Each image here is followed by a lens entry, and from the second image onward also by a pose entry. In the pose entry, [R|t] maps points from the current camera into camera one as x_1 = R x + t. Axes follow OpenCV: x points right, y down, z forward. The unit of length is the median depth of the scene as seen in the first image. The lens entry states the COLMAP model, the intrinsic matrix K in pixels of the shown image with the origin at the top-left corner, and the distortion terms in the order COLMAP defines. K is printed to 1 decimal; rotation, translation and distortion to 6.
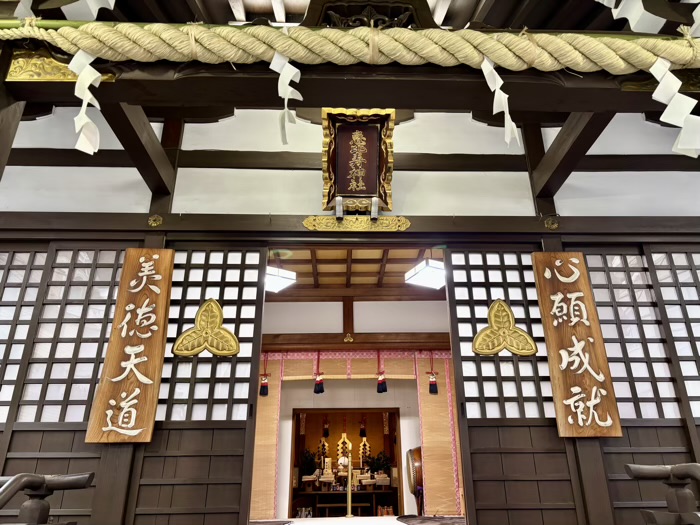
lens RADIAL K [[527.4, 0, 350.0], [0, 527.4, 262.5], [0, 0, 1]] dist [0.001527, -0.000251]
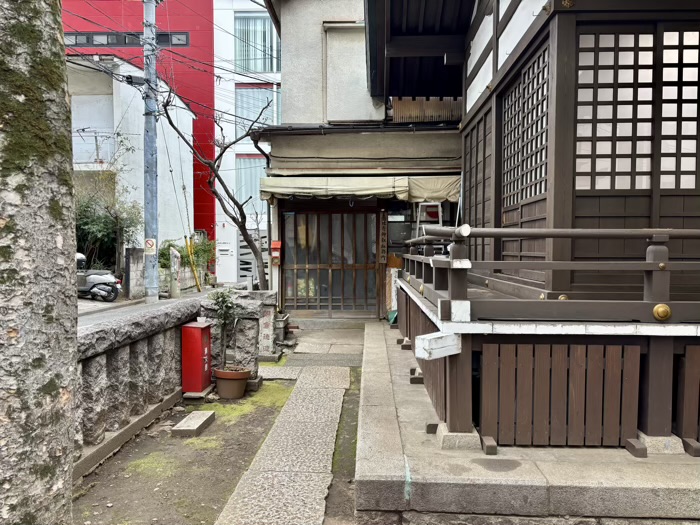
lens RADIAL K [[447.4, 0, 350.0], [0, 447.4, 262.5], [0, 0, 1]] dist [-0.000745, -0.000659]
pose [[0.997307, 0.009790, -0.072684, -0.216624], [0.022512, 0.902344, 0.430428, -0.000712], [0.069800, -0.430905, 0.899694, -0.009623]]
